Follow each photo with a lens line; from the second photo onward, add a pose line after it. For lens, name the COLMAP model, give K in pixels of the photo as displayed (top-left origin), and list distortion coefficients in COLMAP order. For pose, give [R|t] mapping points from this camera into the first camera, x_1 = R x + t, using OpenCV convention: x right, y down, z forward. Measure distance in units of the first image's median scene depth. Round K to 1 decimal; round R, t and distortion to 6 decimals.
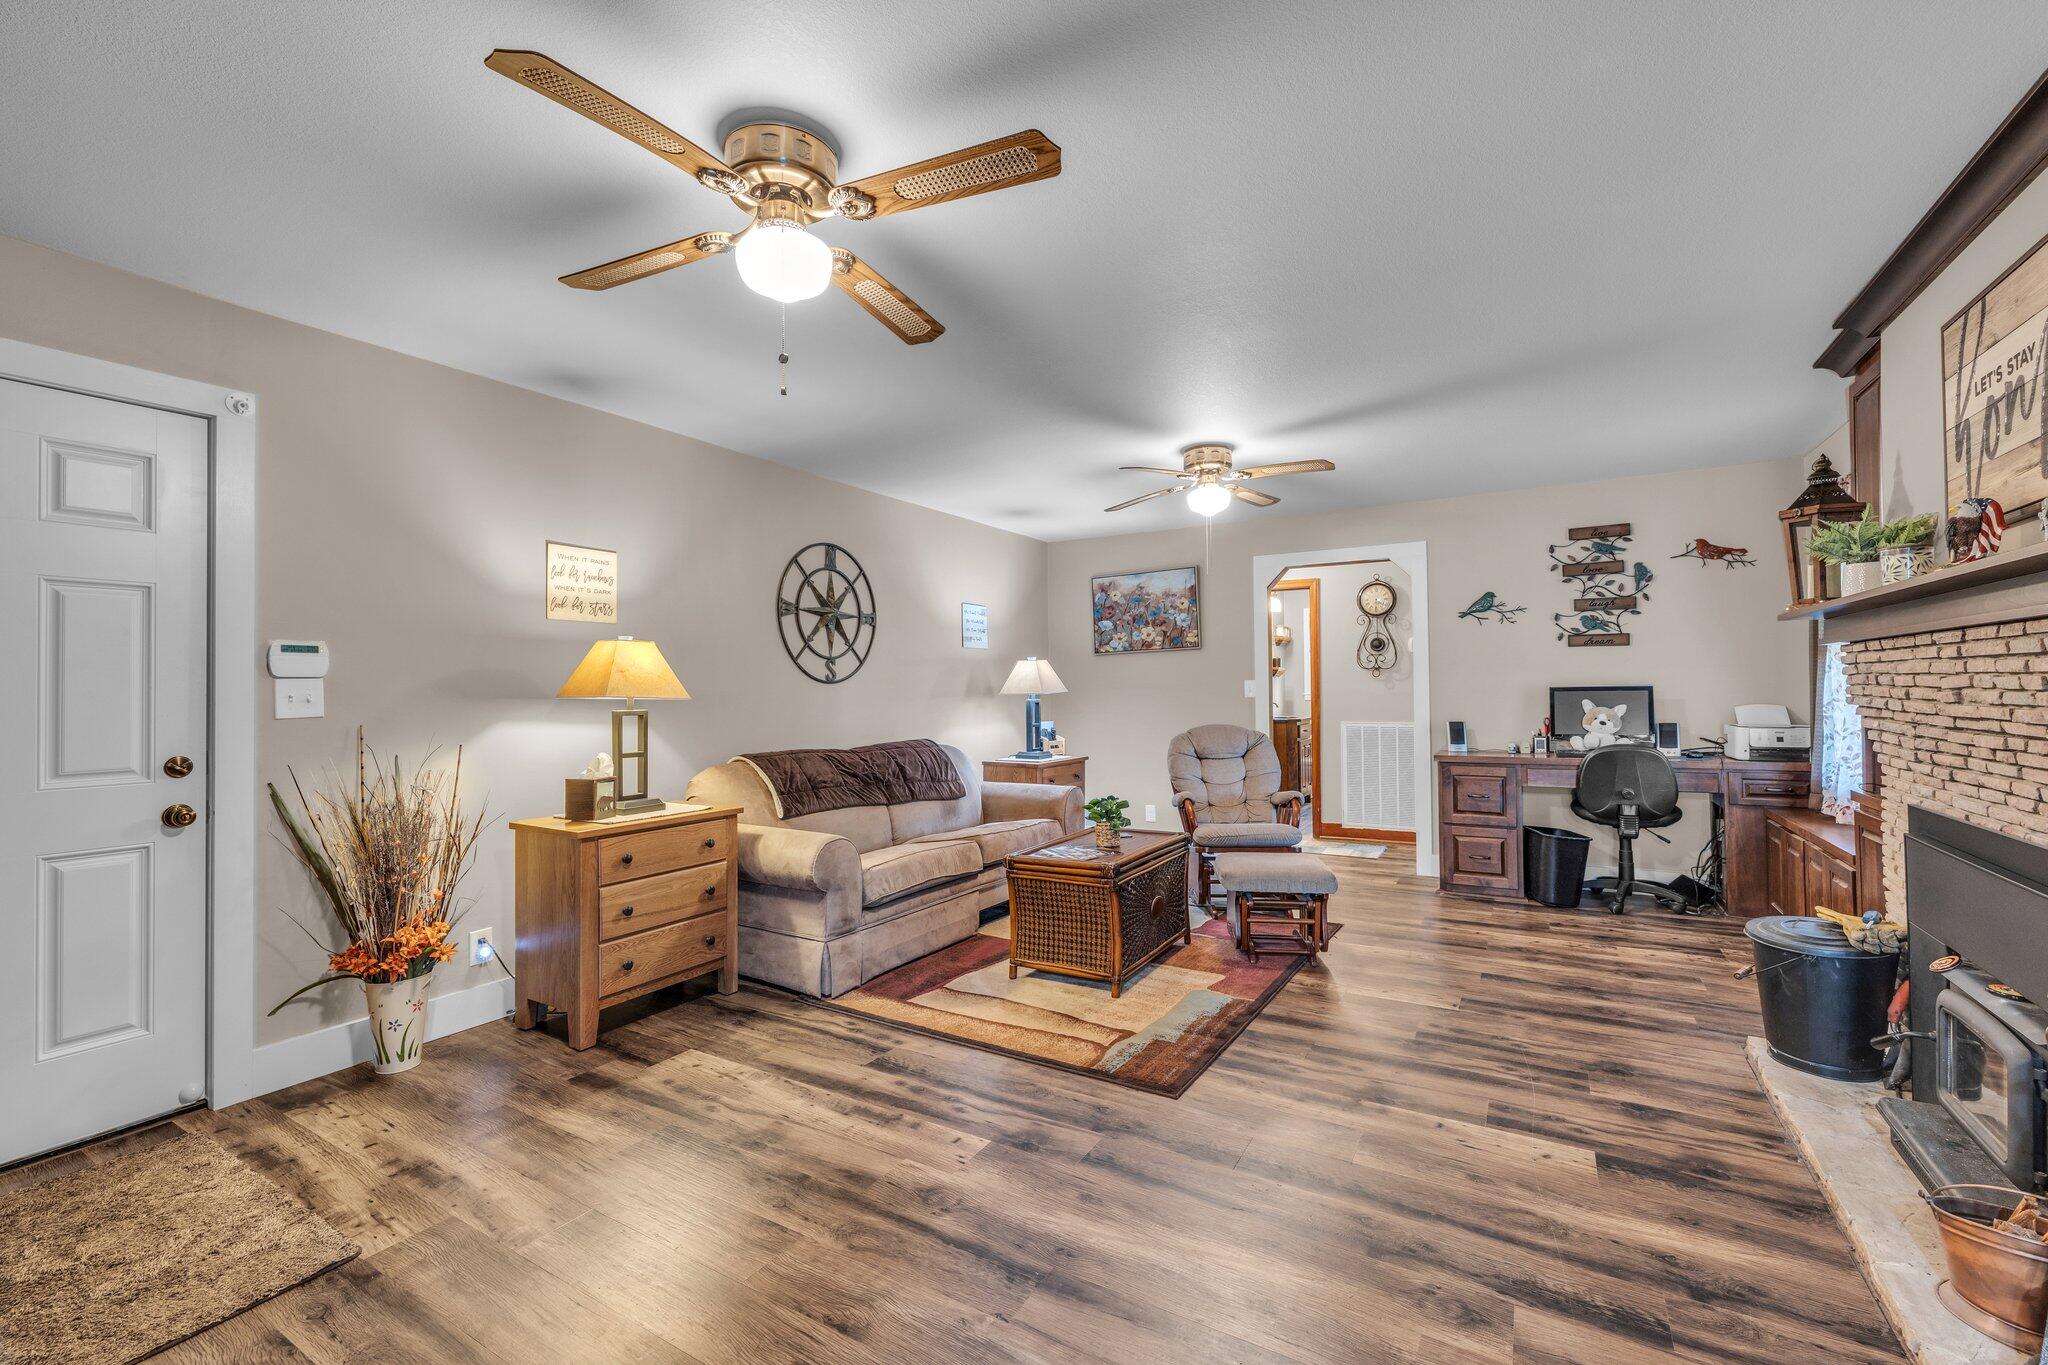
lens RADIAL K [[863.1, 0, 1020.7], [0, 863.1, 683.0], [0, 0, 1]] dist [-0.002721, -0.000486]
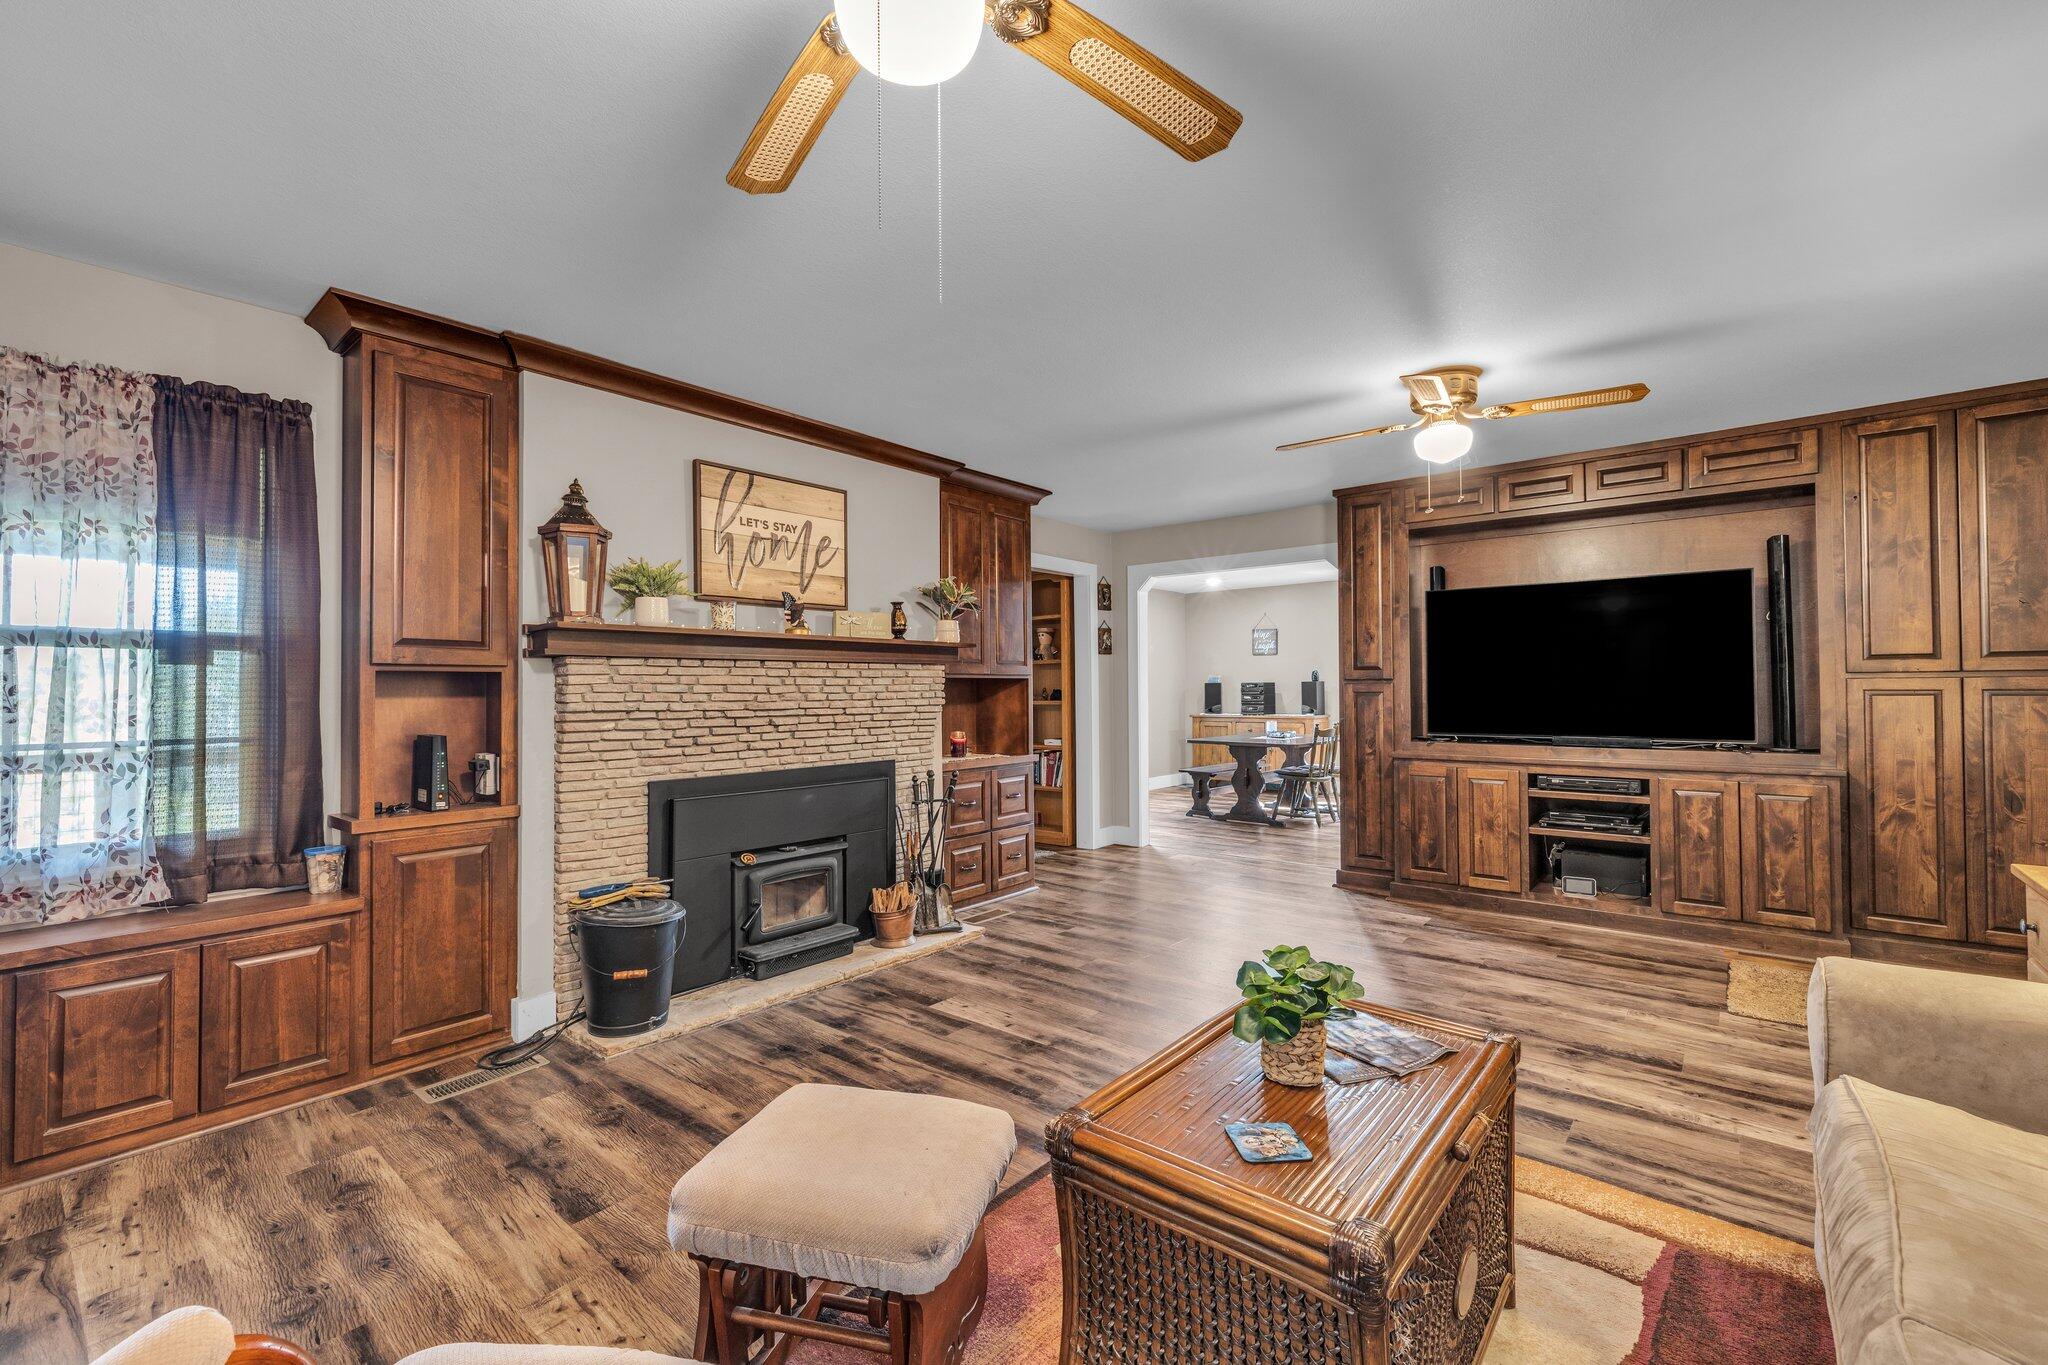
lens RADIAL K [[863.1, 0, 1020.7], [0, 863.1, 683.0], [0, 0, 1]] dist [-0.002721, -0.000486]
pose [[-0.988330, 0.020137, 0.150988, 0.196276], [0.018049, 0.999722, -0.015184, 0.013422], [-0.151252, -0.012282, -0.988419, 1.714583]]
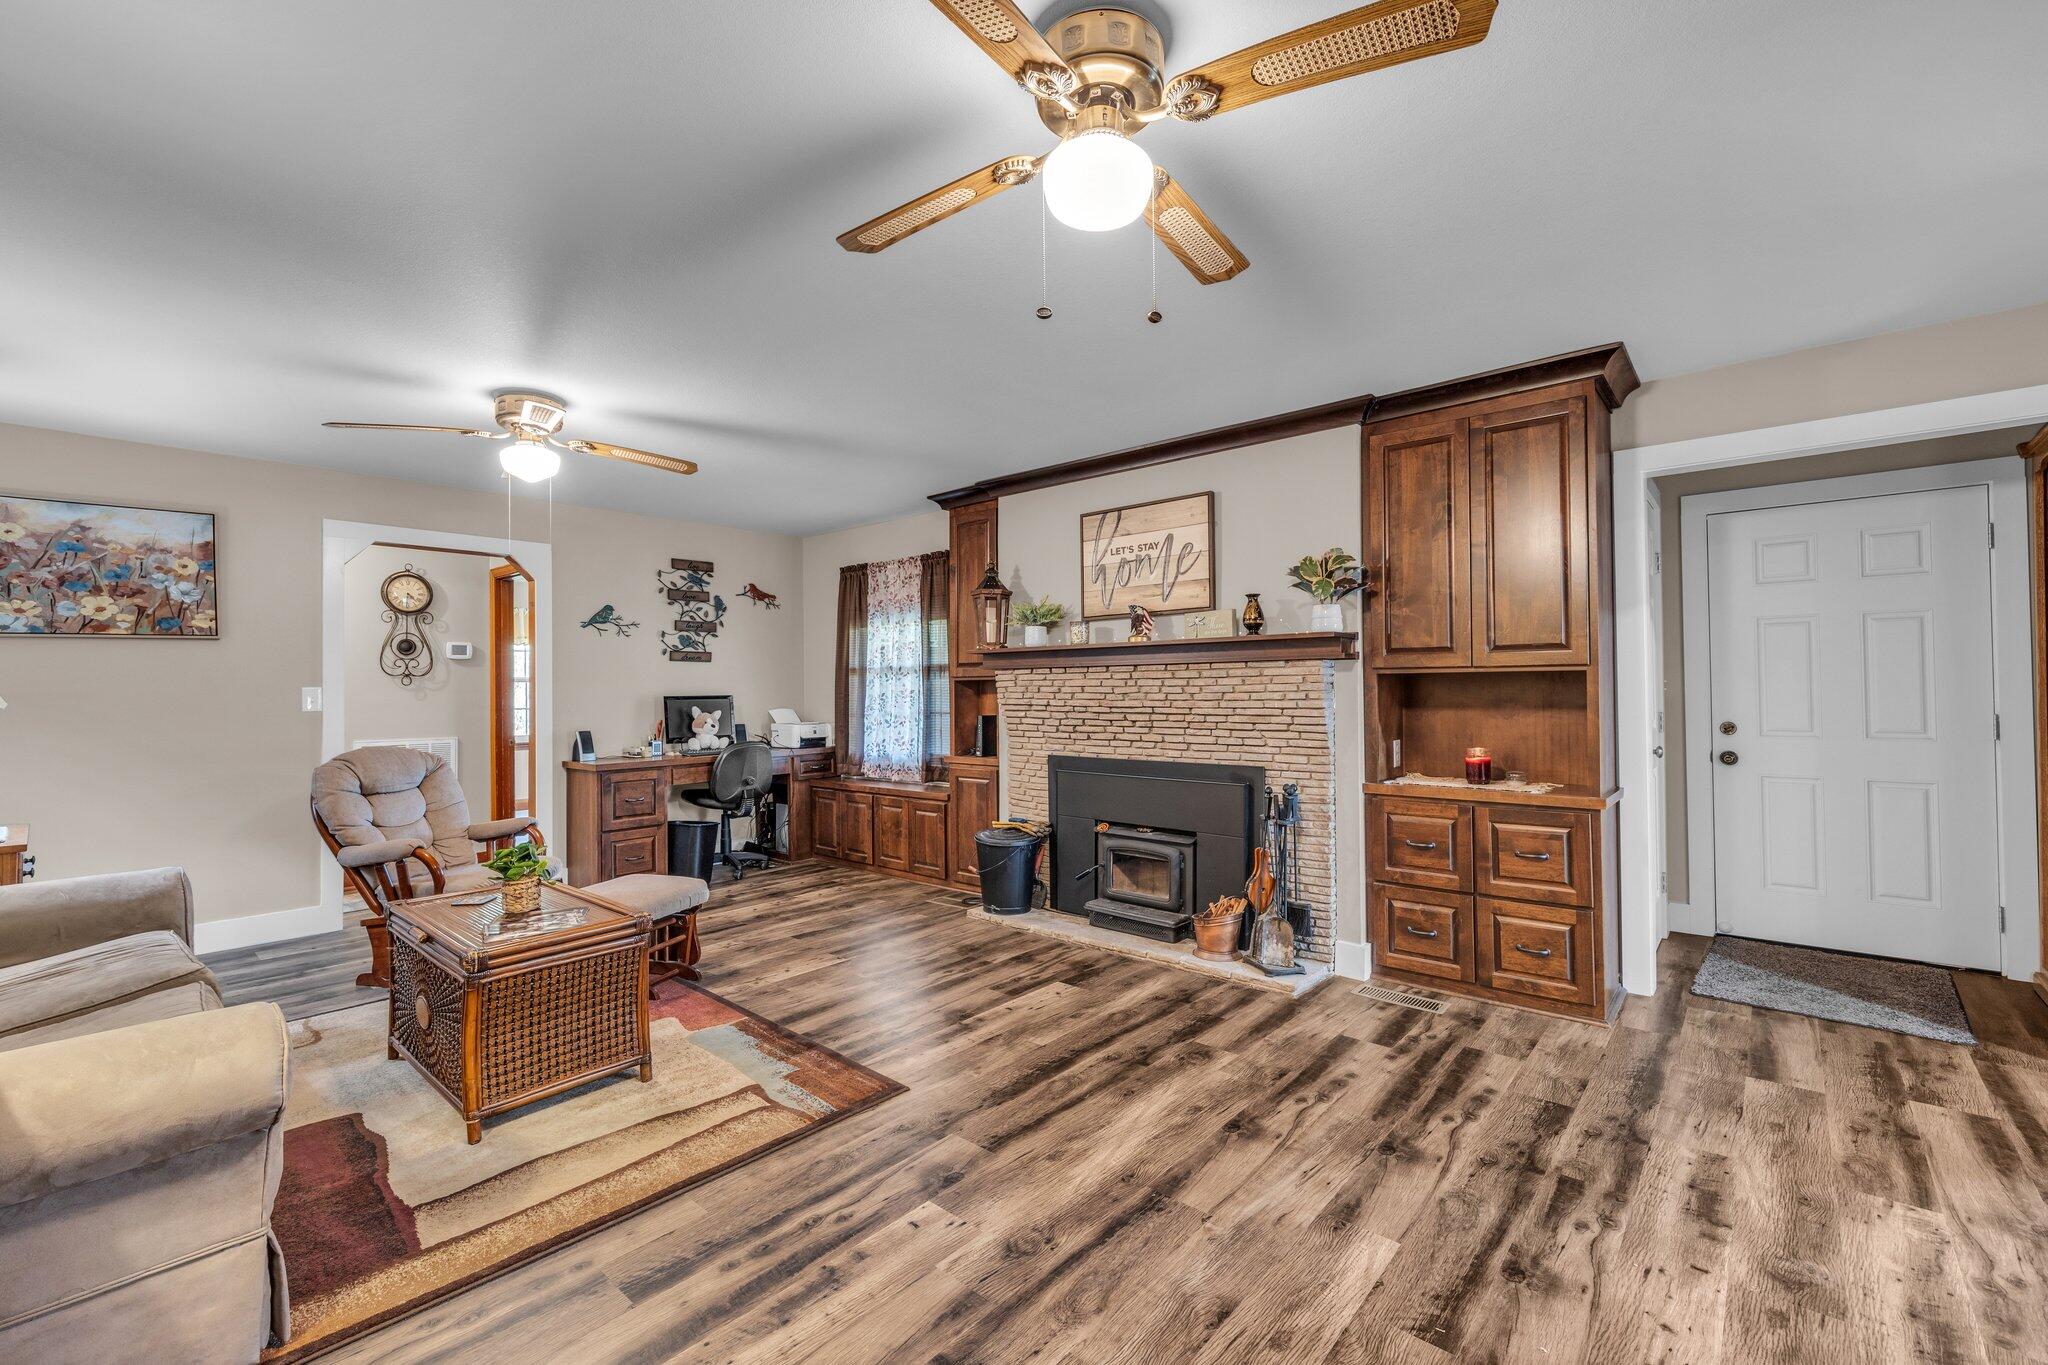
lens RADIAL K [[863.1, 0, 1020.7], [0, 863.1, 683.0], [0, 0, 1]] dist [-0.002721, -0.000486]
pose [[0.178316, 0.016749, 0.983831, -0.660184], [0.000172, 0.999855, -0.017053, 0.010784], [-0.983973, 0.003210, 0.178287, 0.549911]]
